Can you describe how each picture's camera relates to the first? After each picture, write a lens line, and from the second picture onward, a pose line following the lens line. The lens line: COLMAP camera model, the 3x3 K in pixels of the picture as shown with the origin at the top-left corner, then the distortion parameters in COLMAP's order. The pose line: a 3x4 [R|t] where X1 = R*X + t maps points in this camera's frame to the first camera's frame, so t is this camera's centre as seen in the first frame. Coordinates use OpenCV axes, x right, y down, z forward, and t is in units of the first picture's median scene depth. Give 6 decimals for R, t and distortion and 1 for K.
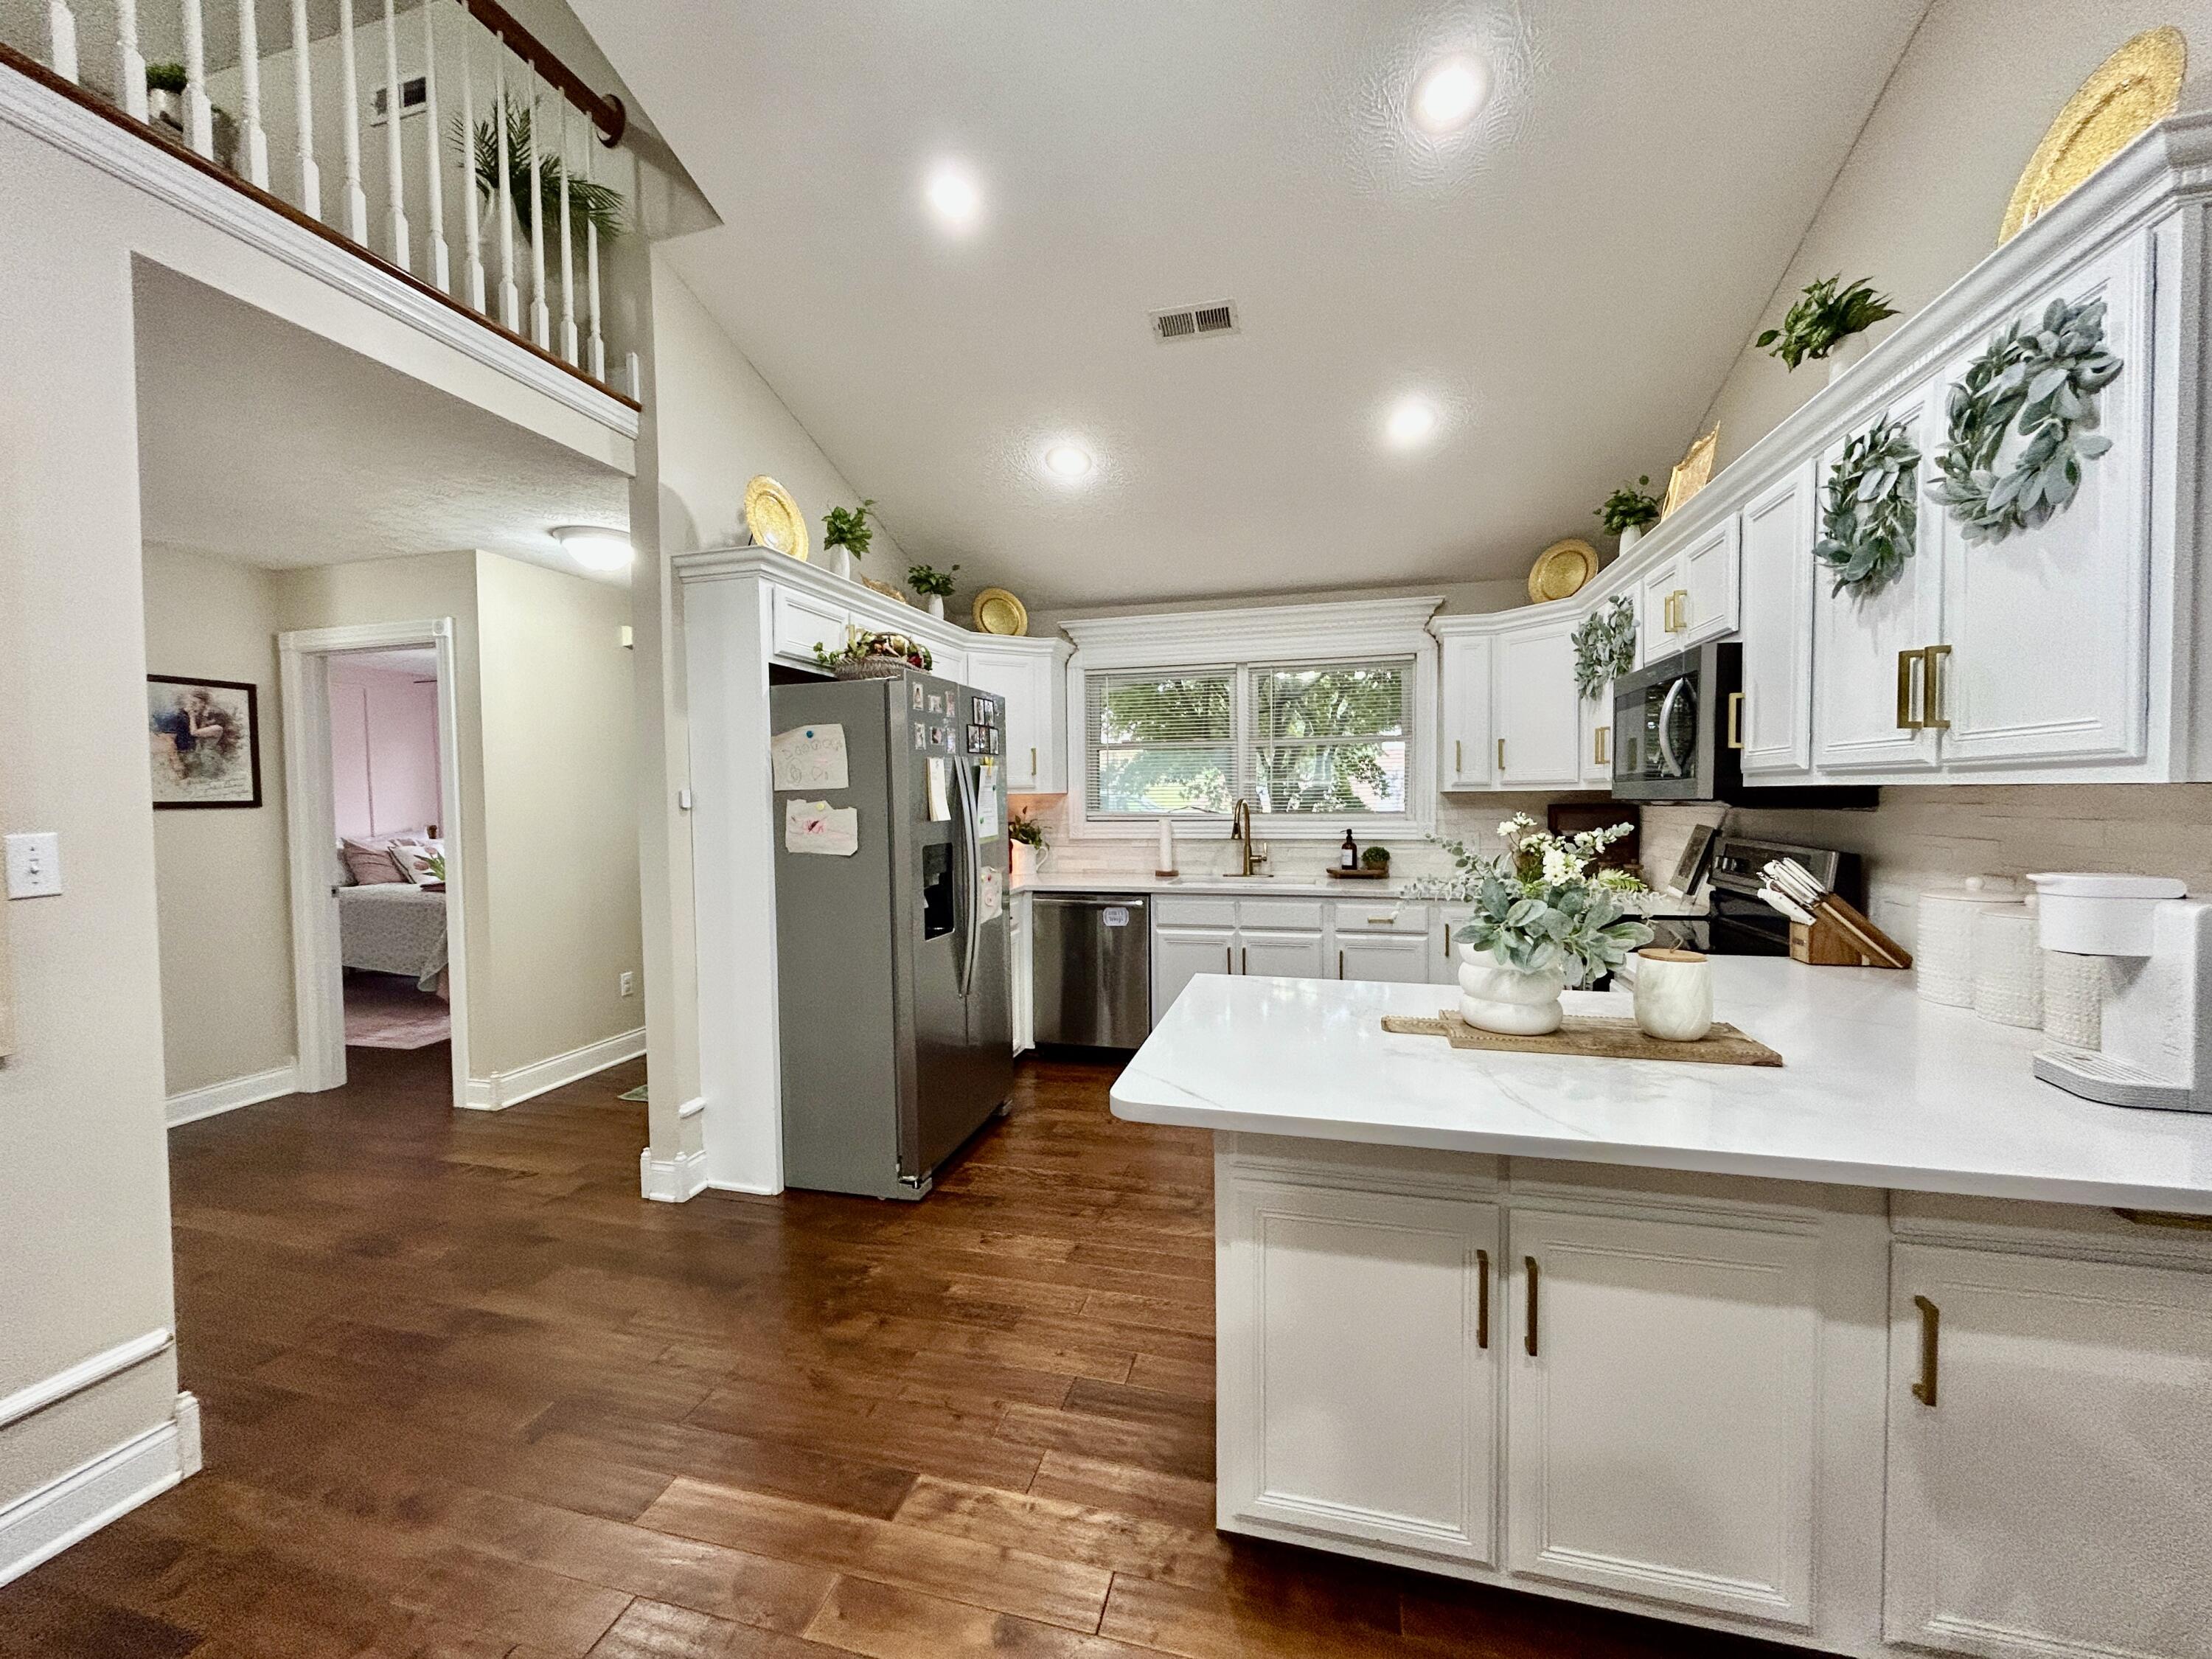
lens RADIAL K [[887.3, 0, 1095.4], [0, 887.3, 822.5], [0, 0, 1]] dist [0.000846, 0.000515]
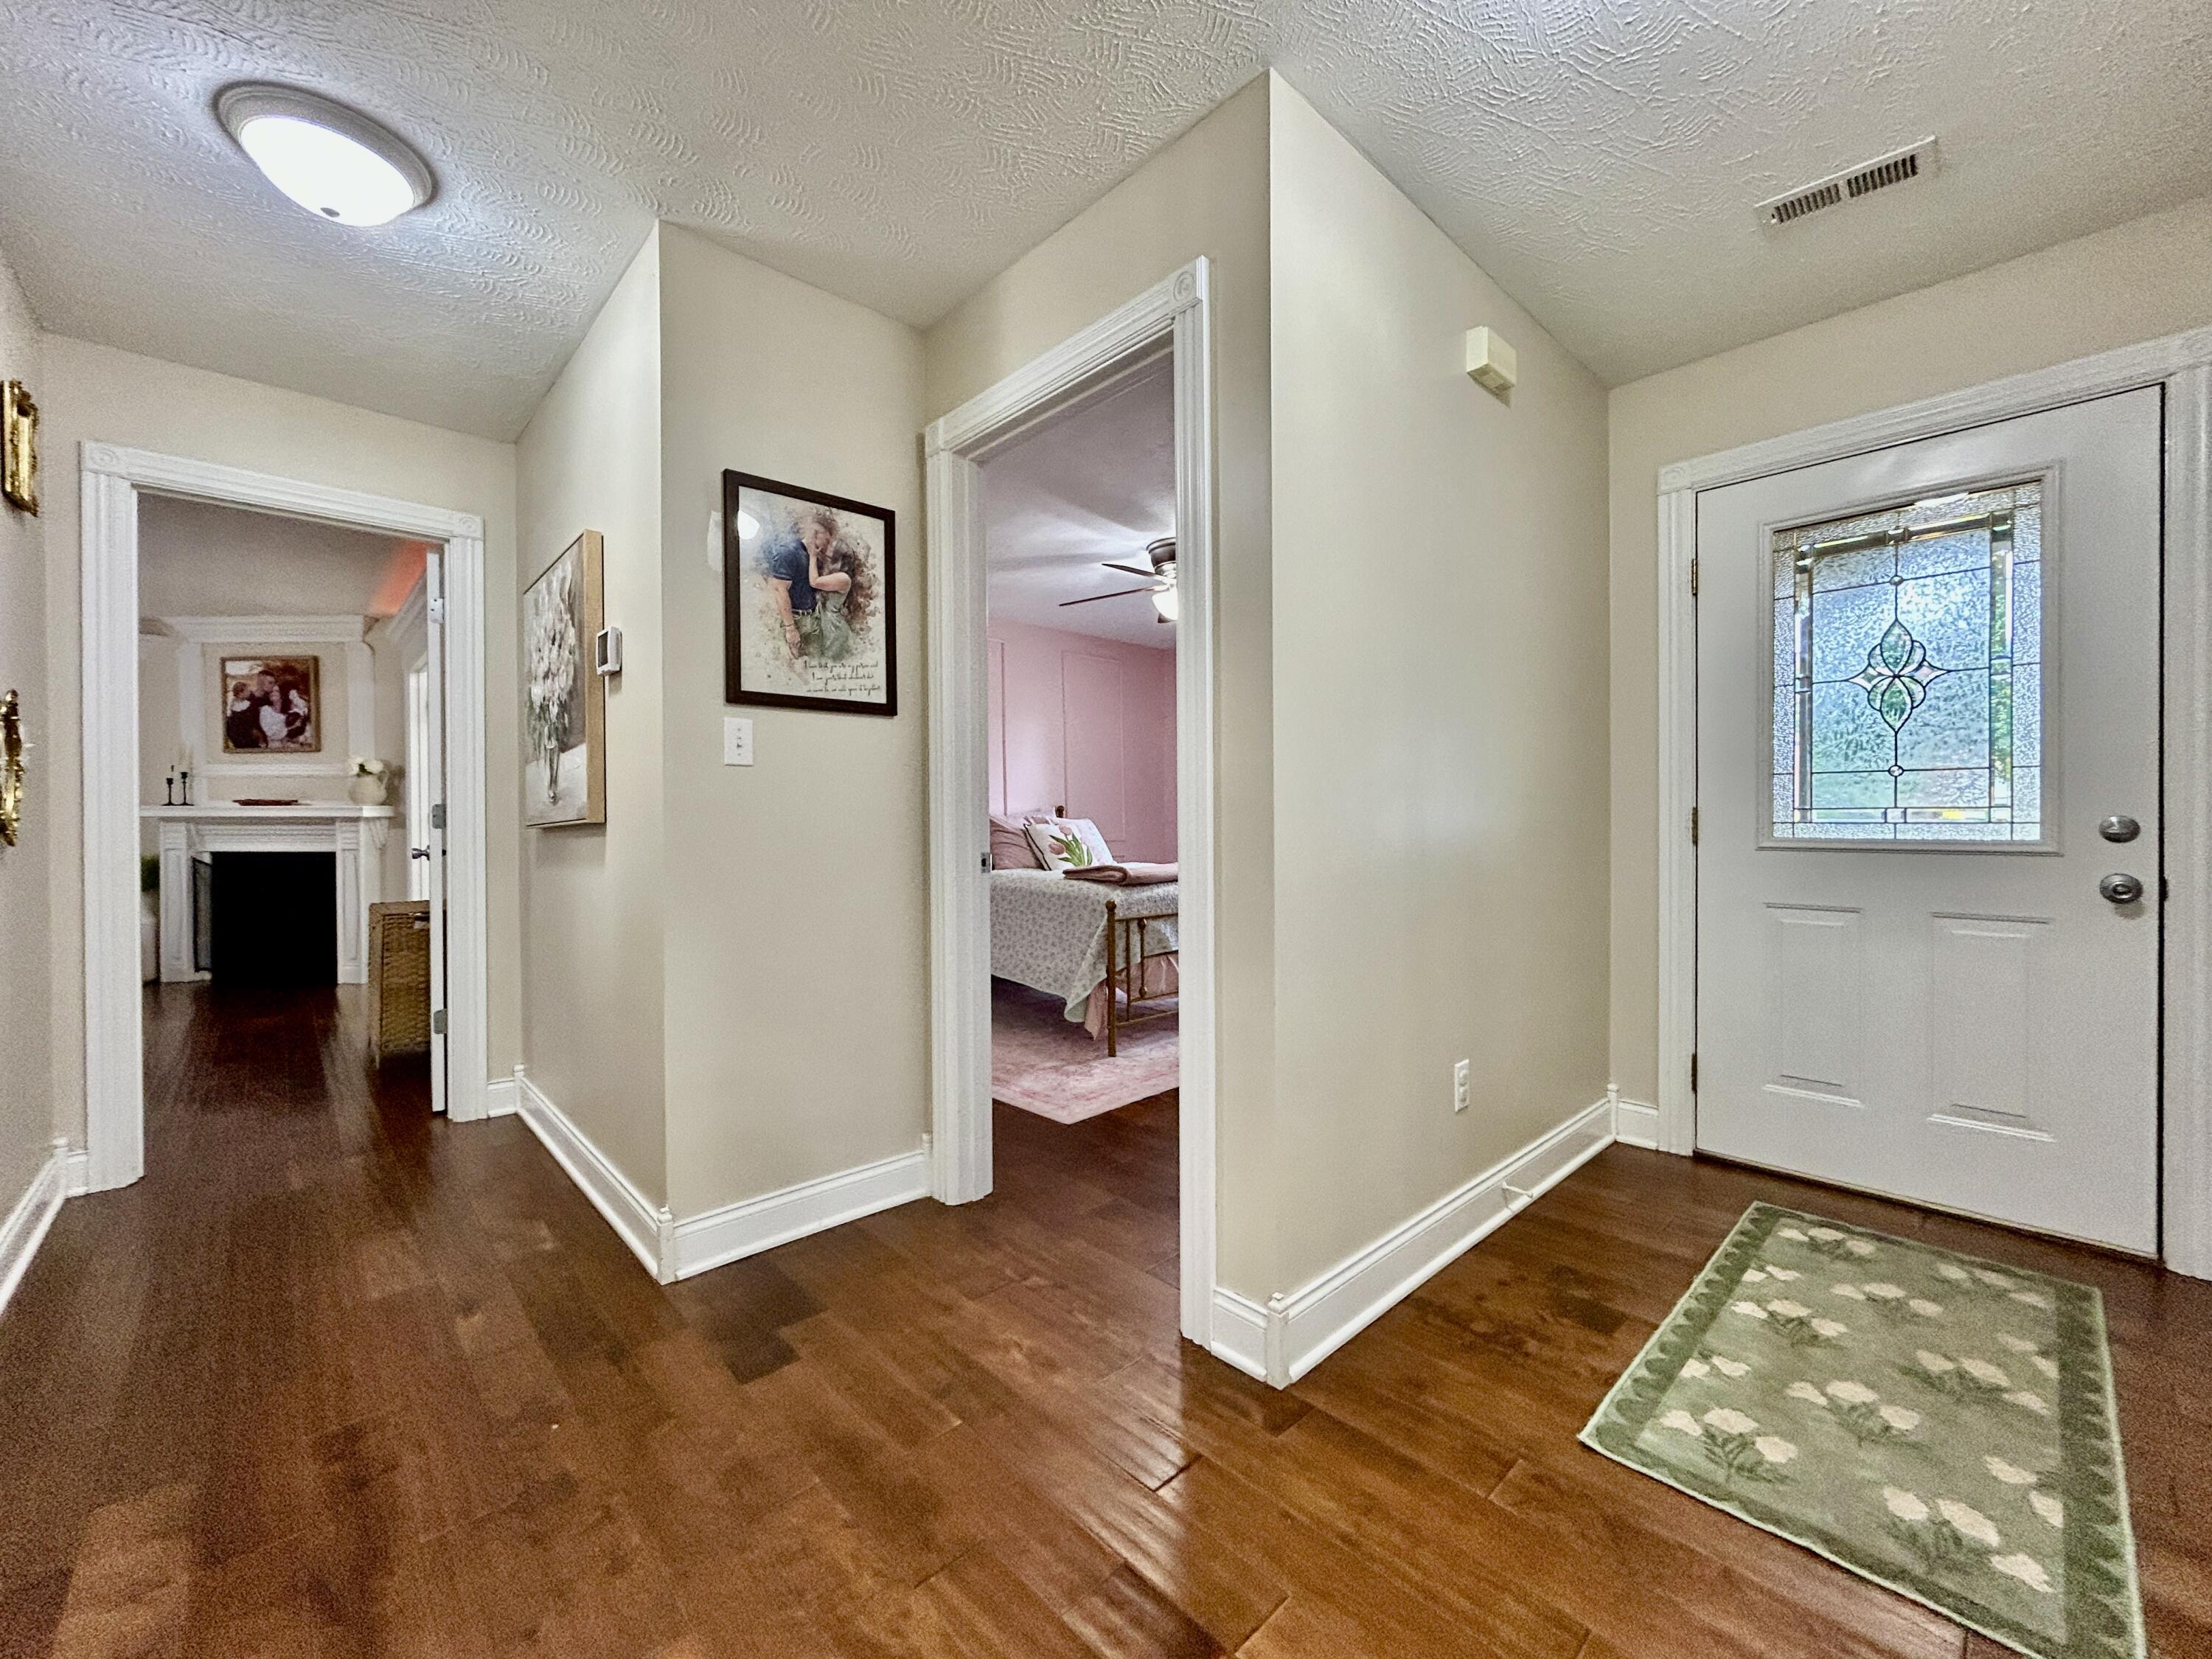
lens RADIAL K [[887.3, 0, 1095.4], [0, 887.3, 822.5], [0, 0, 1]] dist [0.000846, 0.000515]
pose [[0.847905, 0.009502, -0.530064, -0.510844], [-0.022614, 0.999578, -0.018255, 0.064218], [0.529666, 0.027466, 0.847761, 0.570564]]
